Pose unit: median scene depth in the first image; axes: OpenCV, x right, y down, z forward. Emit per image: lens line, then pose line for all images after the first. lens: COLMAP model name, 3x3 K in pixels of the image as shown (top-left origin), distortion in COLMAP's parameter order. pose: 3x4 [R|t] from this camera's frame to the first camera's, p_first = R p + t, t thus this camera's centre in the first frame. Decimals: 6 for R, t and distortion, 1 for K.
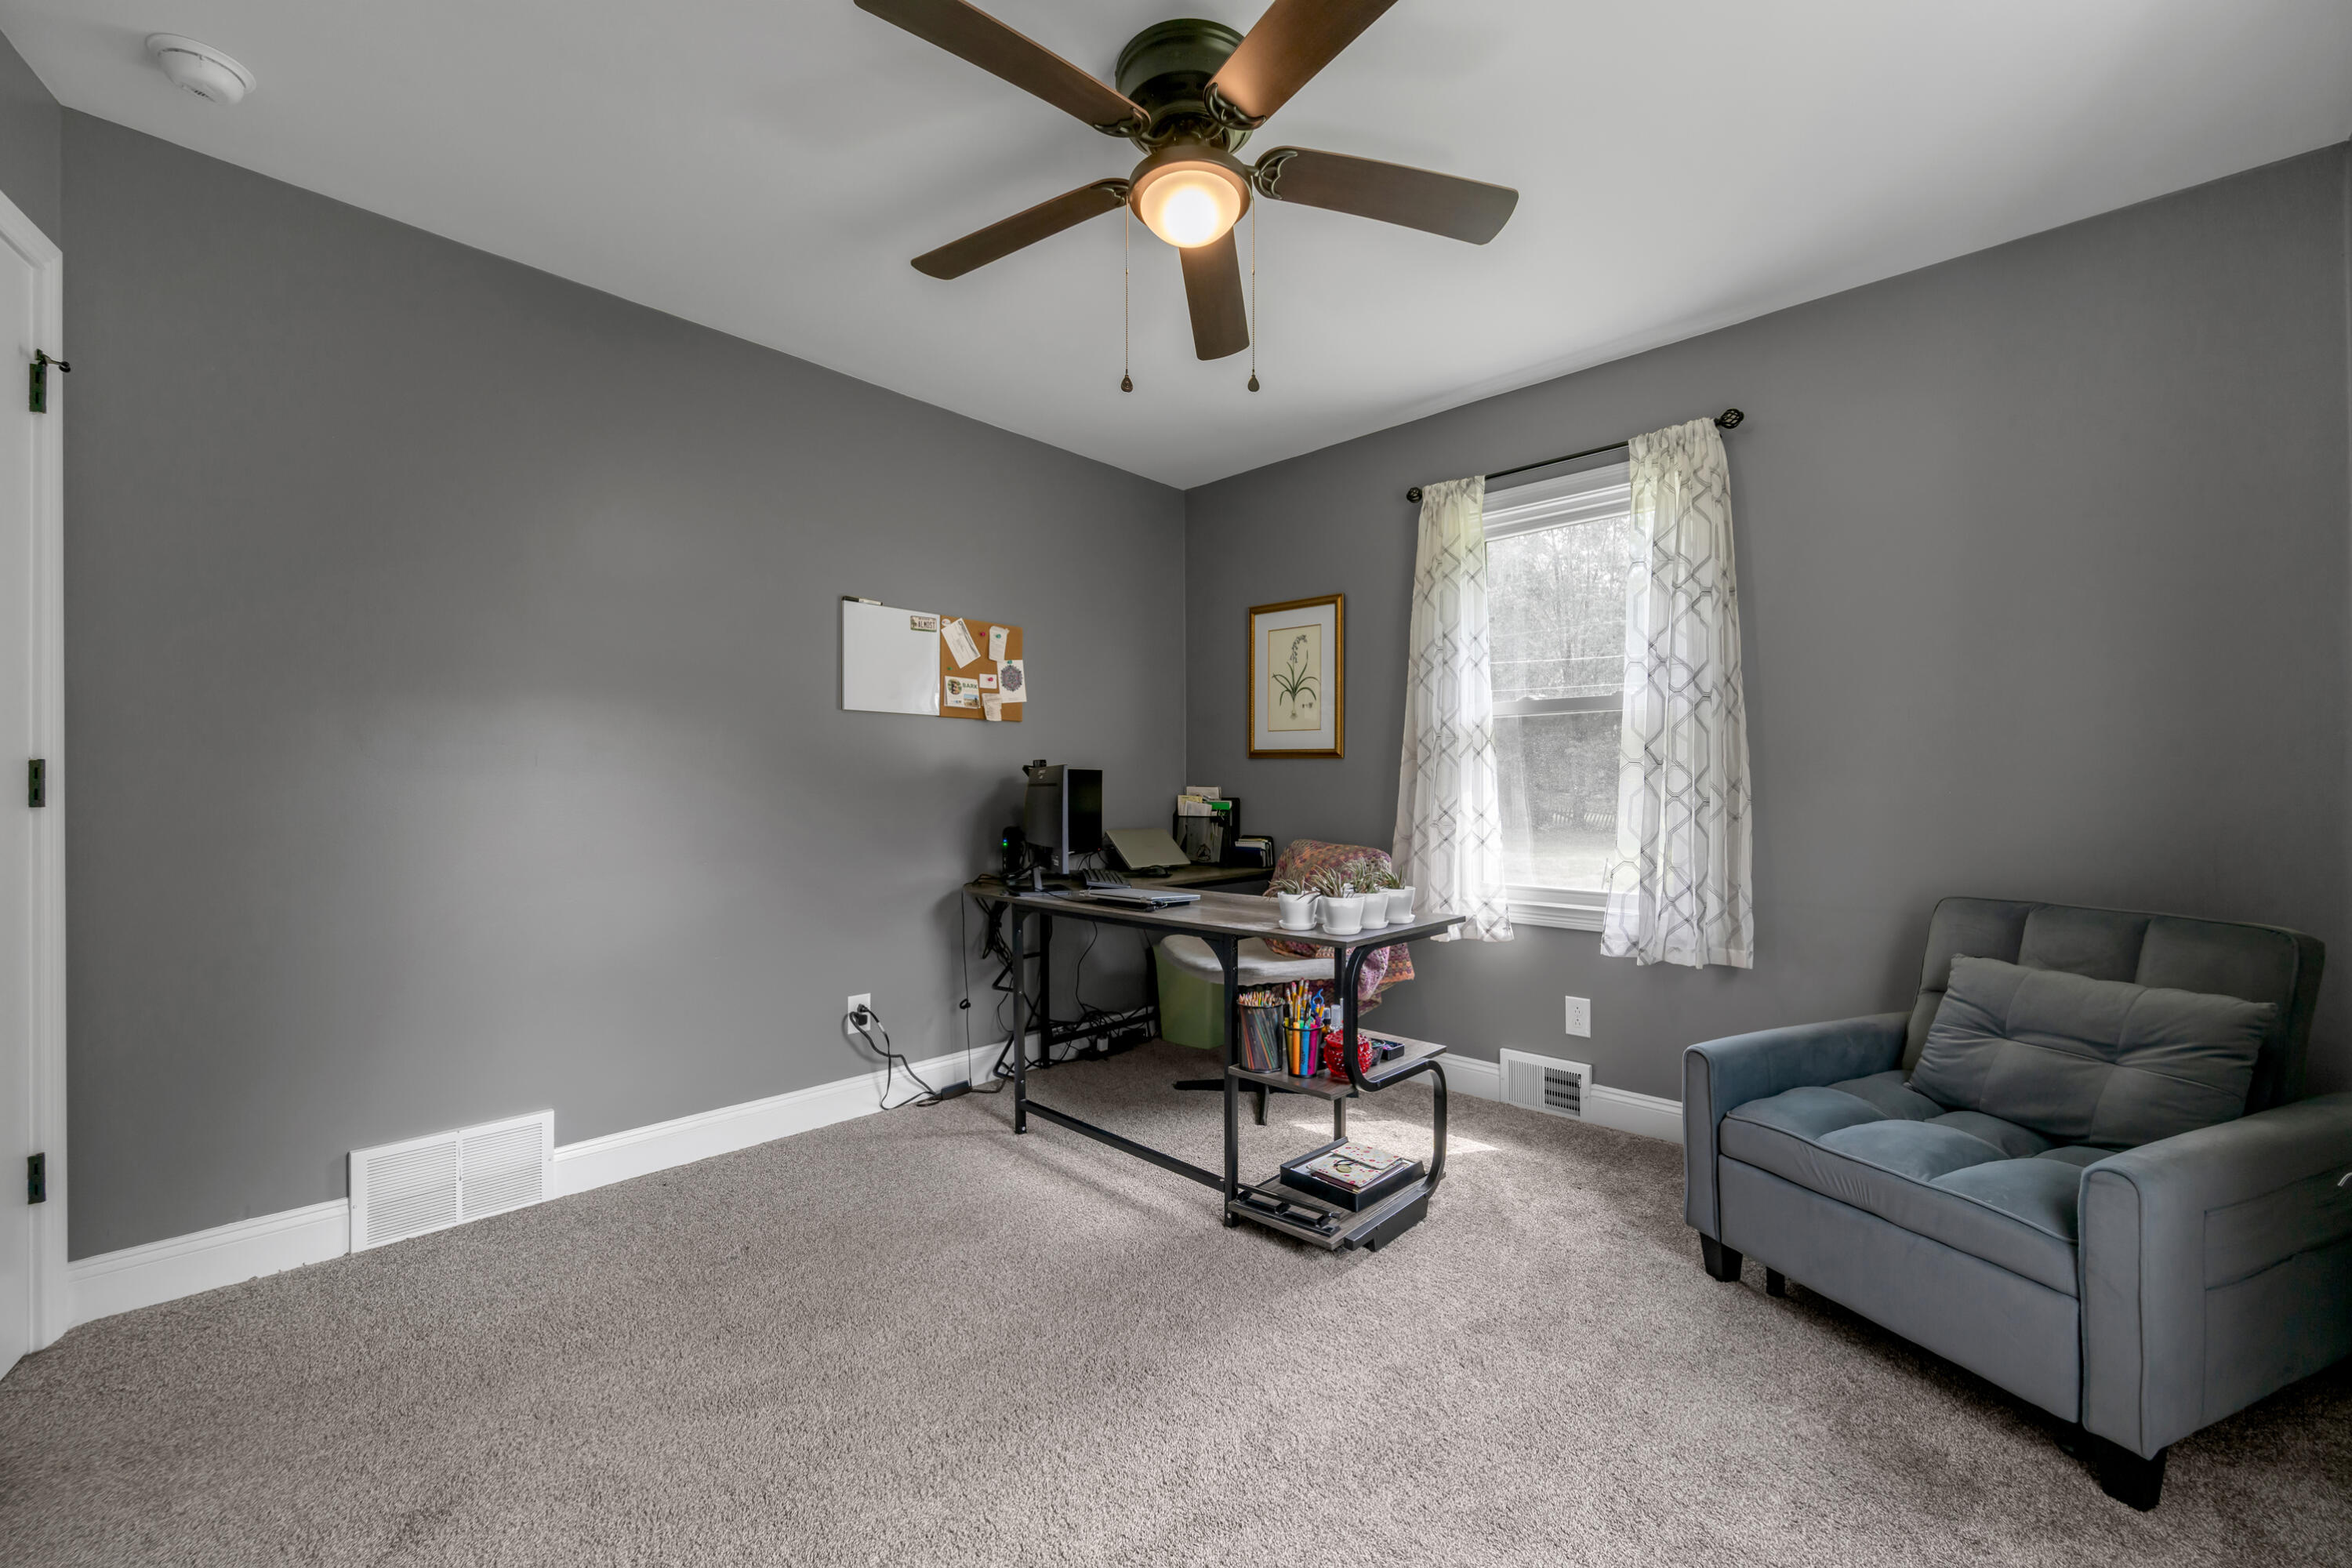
lens RADIAL K [[938.8, 0, 1189.9], [0, 938.8, 782.2], [0, 0, 1]] dist [-0.002844, -0.000598]
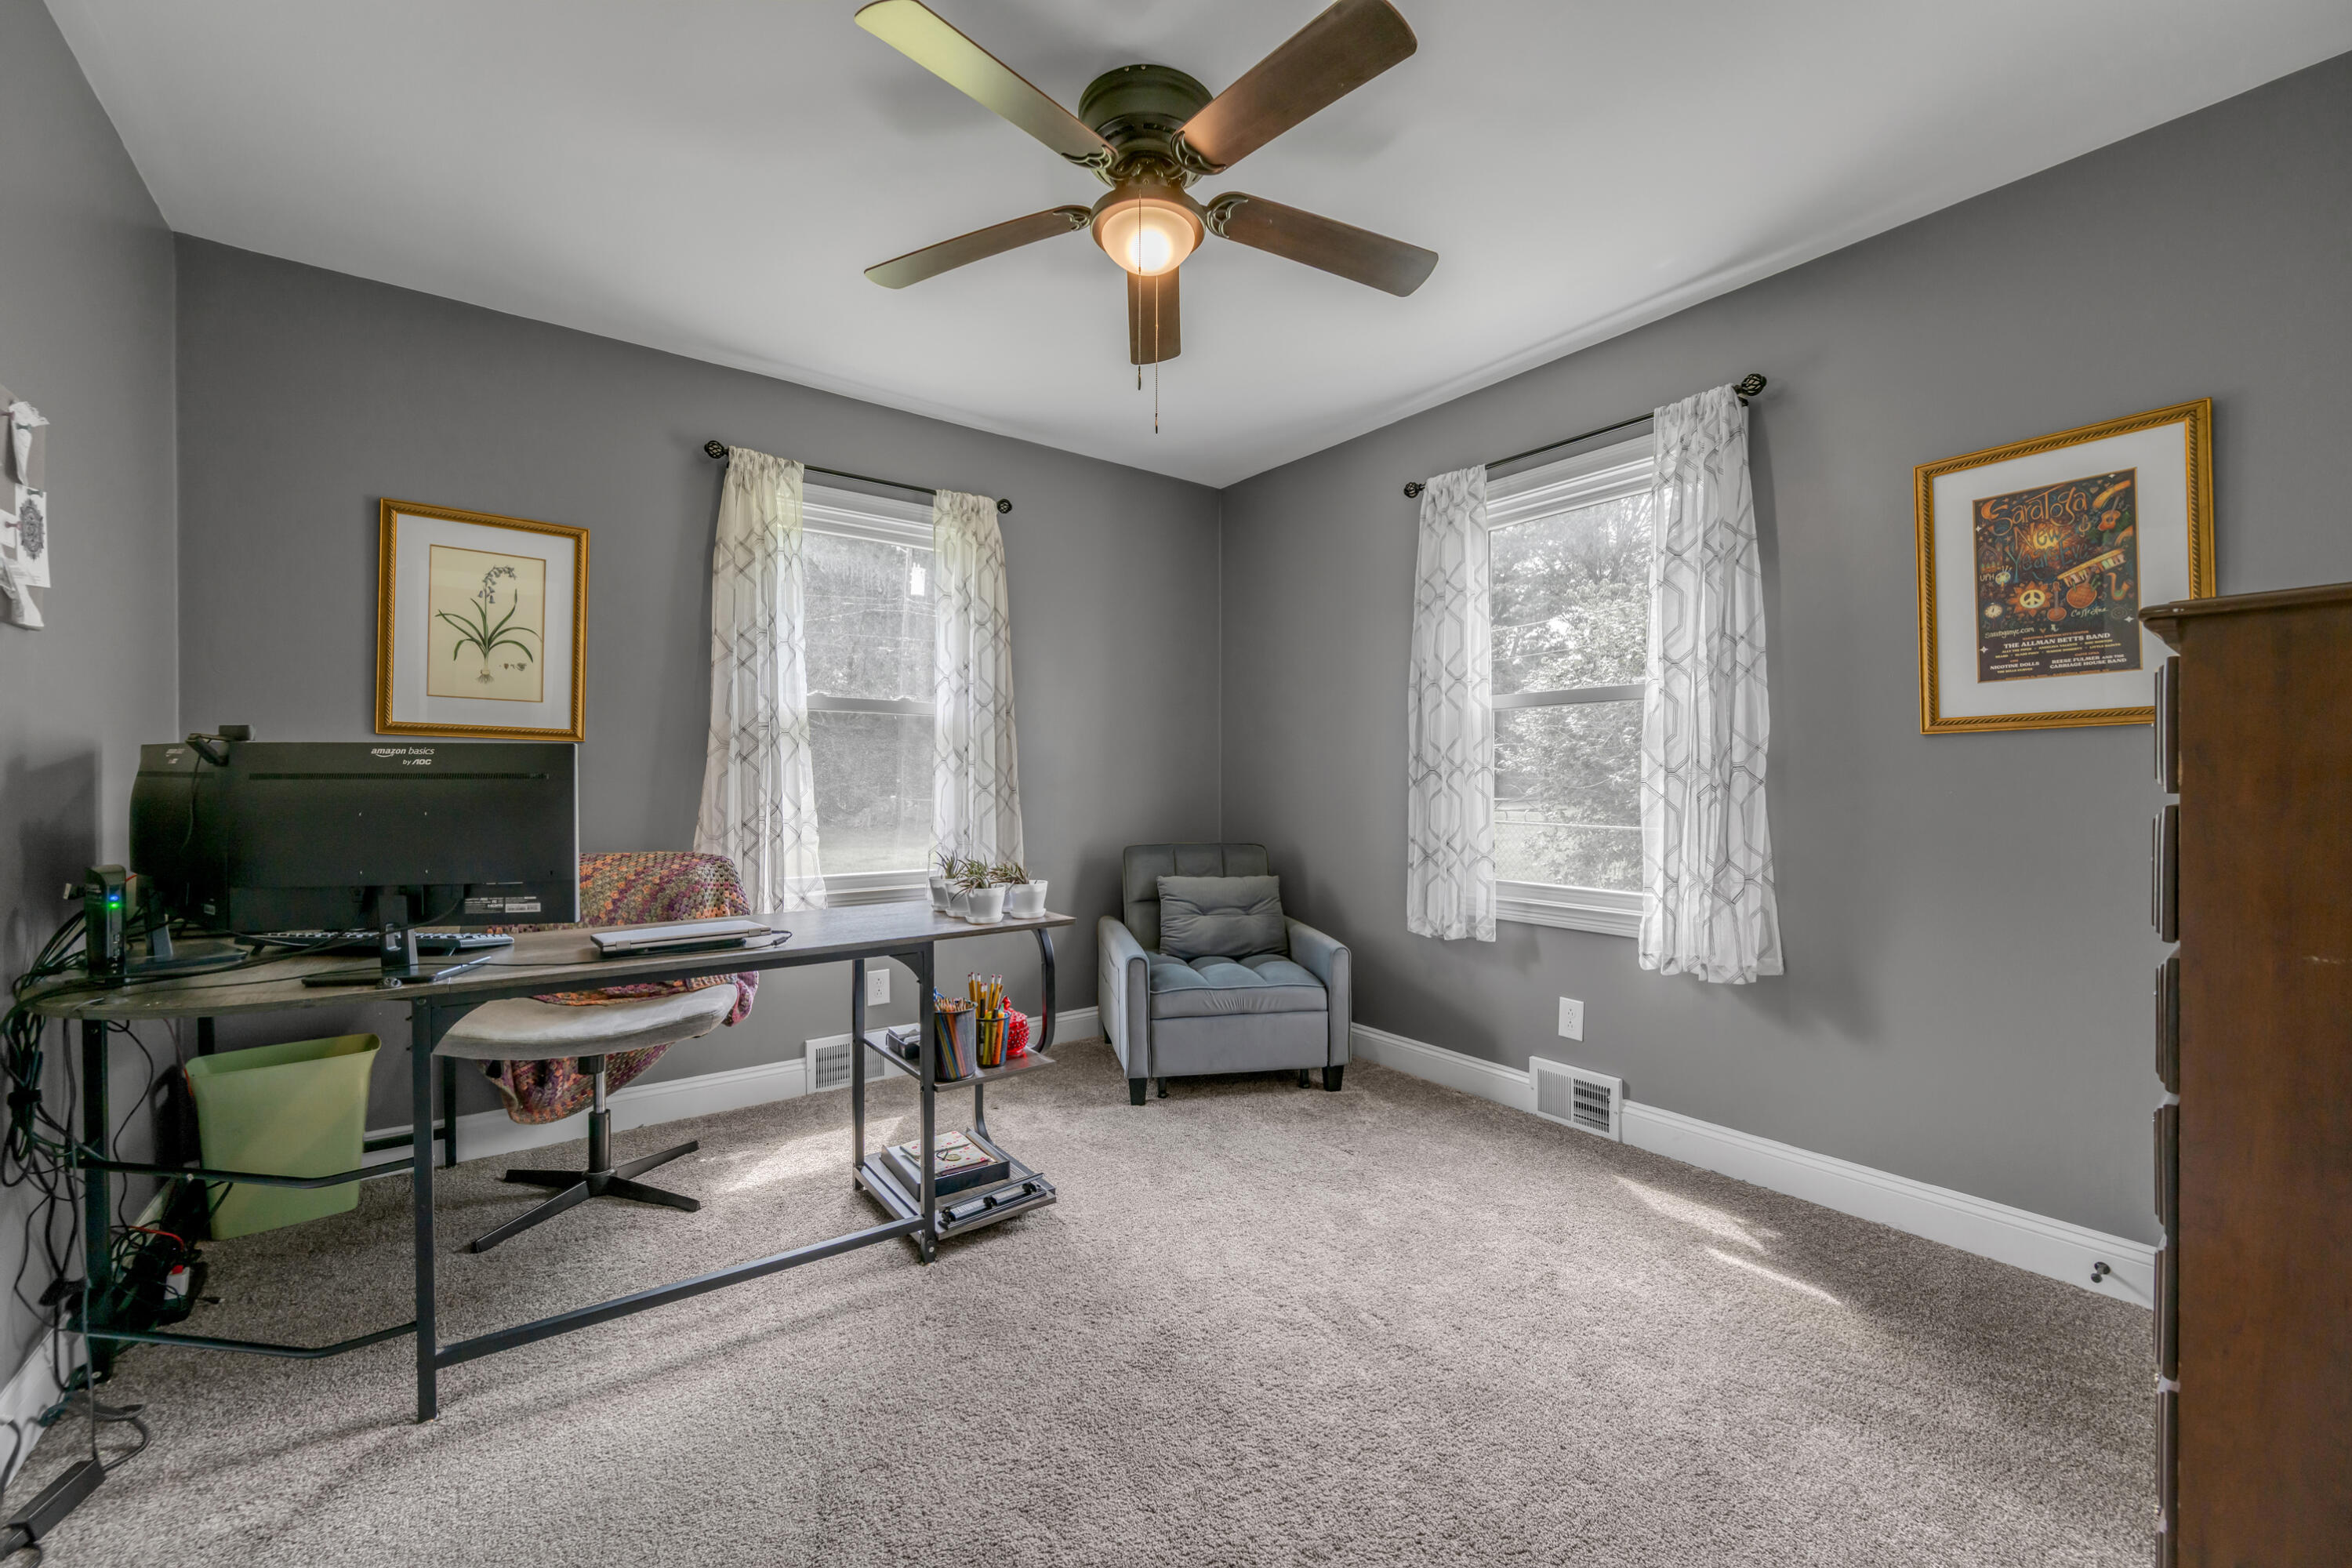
lens RADIAL K [[938.8, 0, 1186.9], [0, 938.8, 784.8], [0, 0, 1]] dist [-0.002844, -0.000598]
pose [[0.155491, -0.003859, 0.987830, -0.570232], [-0.005819, 0.999971, 0.004823, 0.002473], [-0.987820, -0.006498, 0.155465, 0.427119]]
